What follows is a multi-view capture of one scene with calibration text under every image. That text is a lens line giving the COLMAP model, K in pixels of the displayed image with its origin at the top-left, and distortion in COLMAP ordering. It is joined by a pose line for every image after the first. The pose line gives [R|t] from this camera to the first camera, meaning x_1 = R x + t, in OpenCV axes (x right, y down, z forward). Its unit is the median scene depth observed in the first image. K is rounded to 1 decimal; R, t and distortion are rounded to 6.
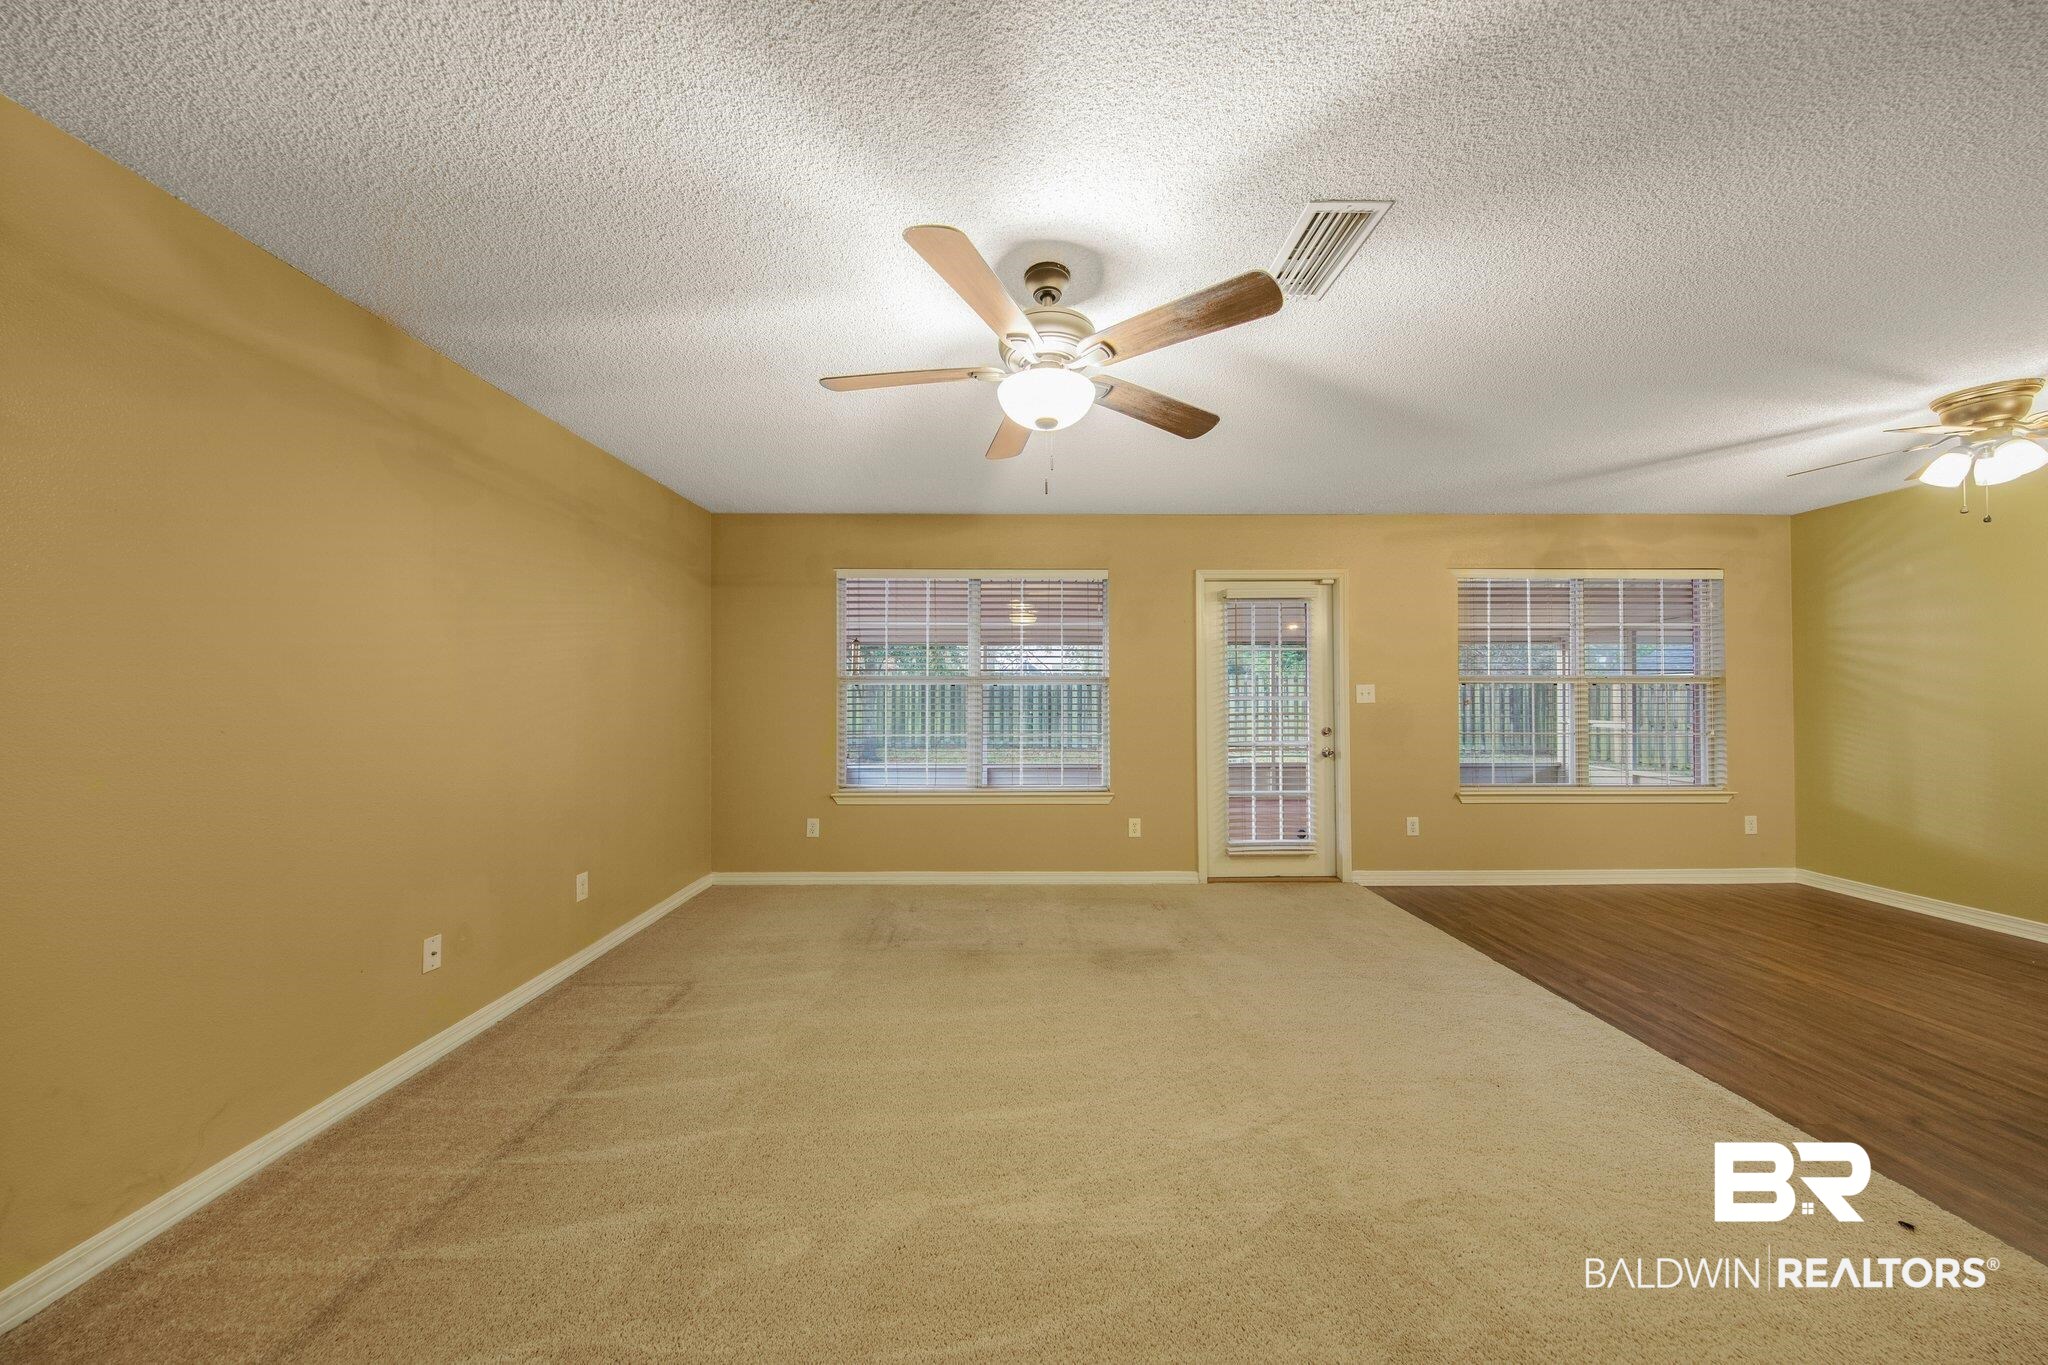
lens RADIAL K [[654.3, 0, 1026.4], [0, 654.3, 690.7], [0, 0, 1]] dist [0.001410, -0.003245]
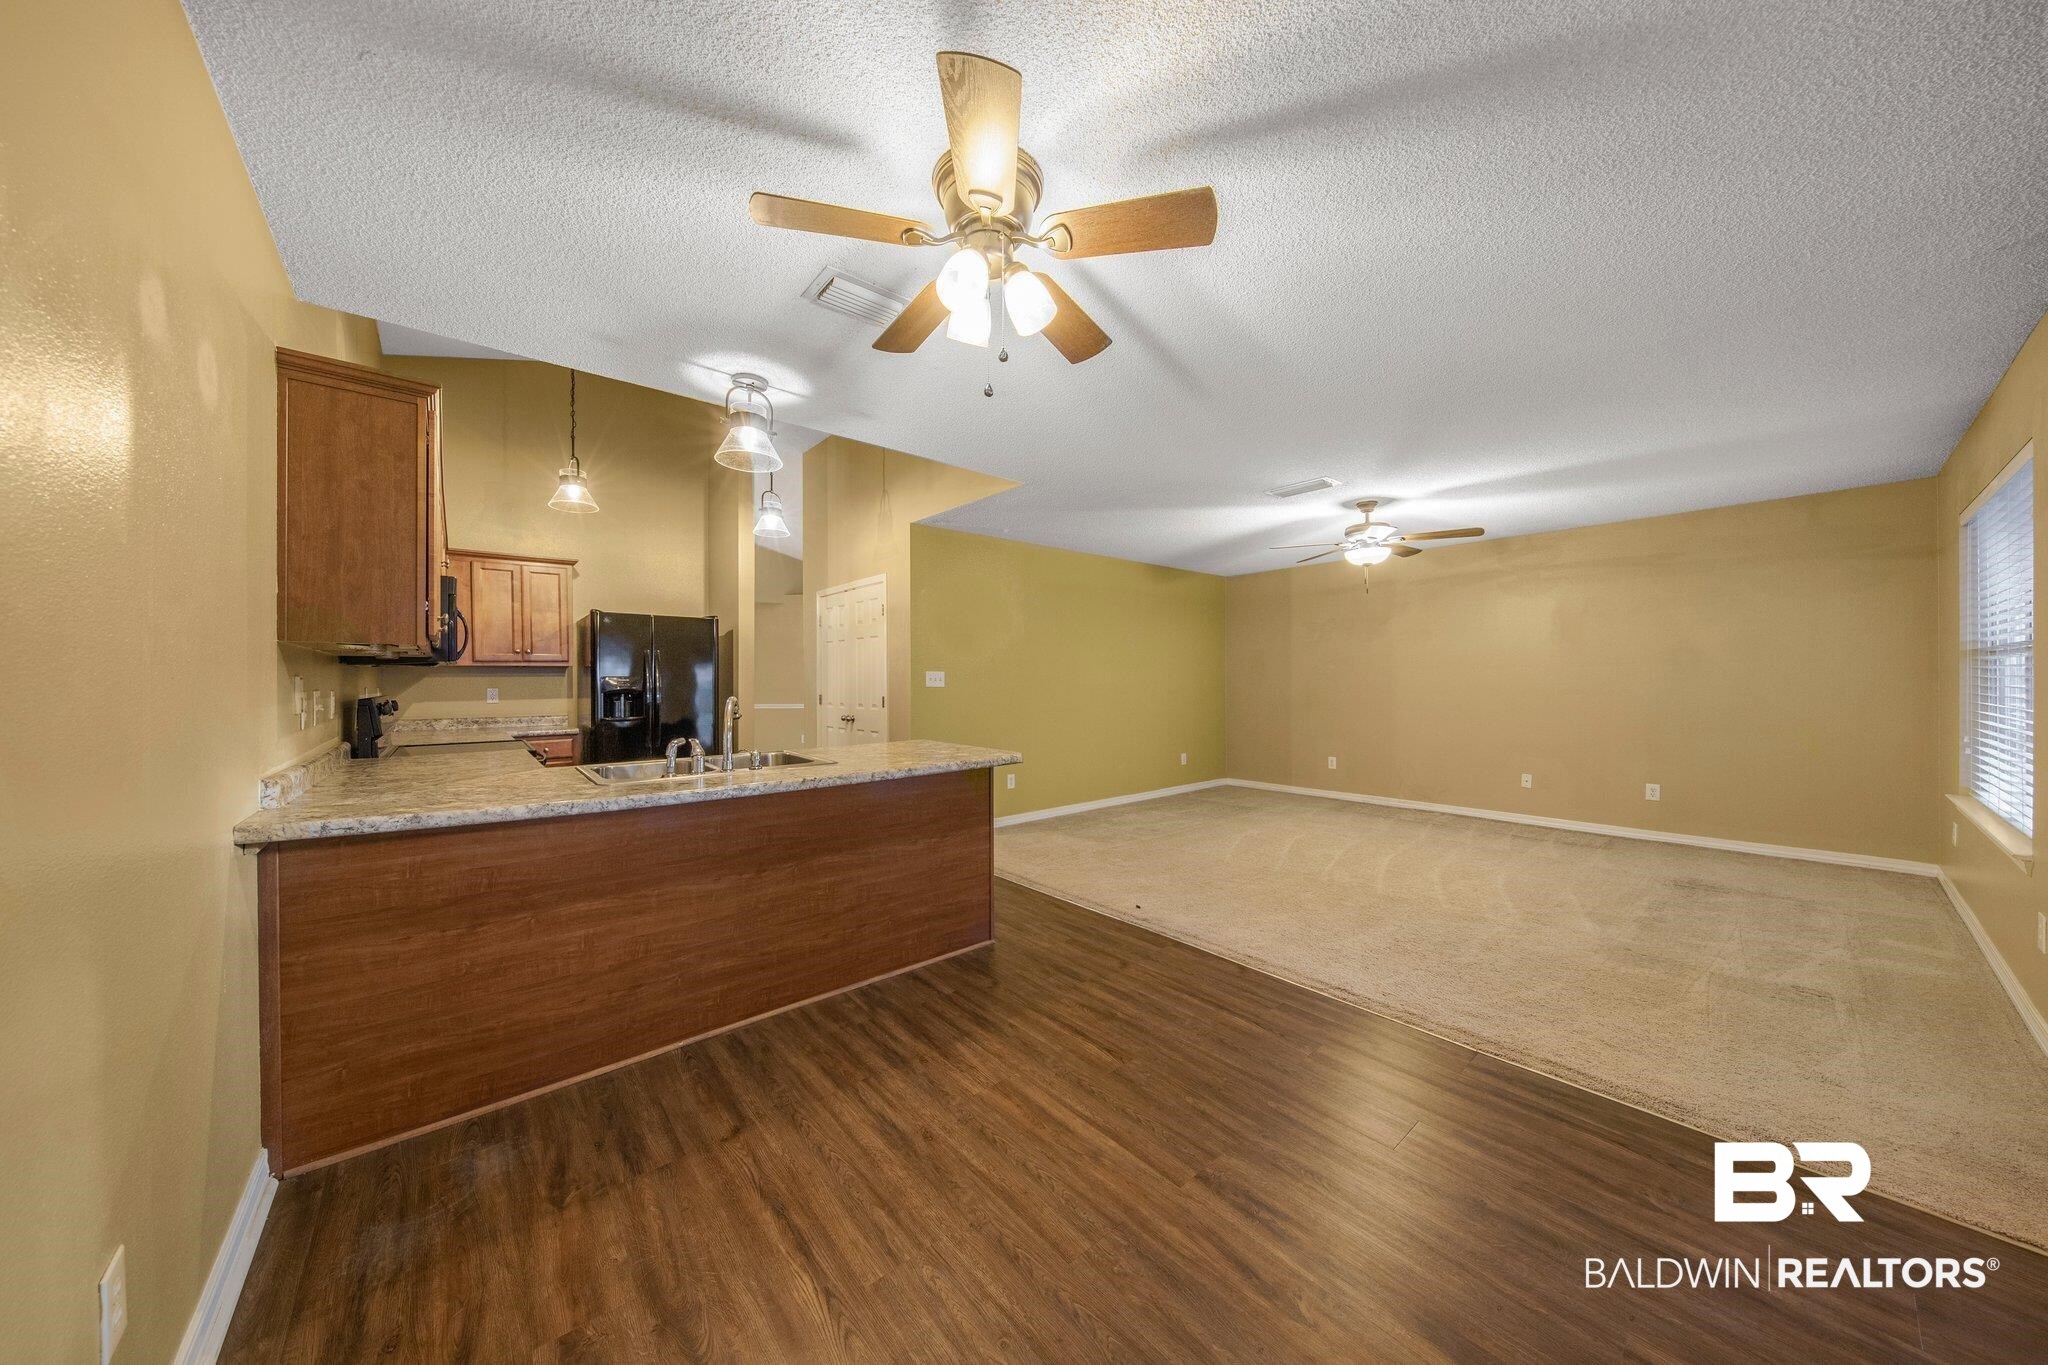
lens RADIAL K [[654.3, 0, 1026.4], [0, 654.3, 690.7], [0, 0, 1]] dist [0.001410, -0.003245]
pose [[-0.767835, 0.015696, -0.640456, 1.305410], [0.010768, 0.999875, 0.011595, 0.008651], [0.640557, 0.002007, -0.767908, 1.047825]]
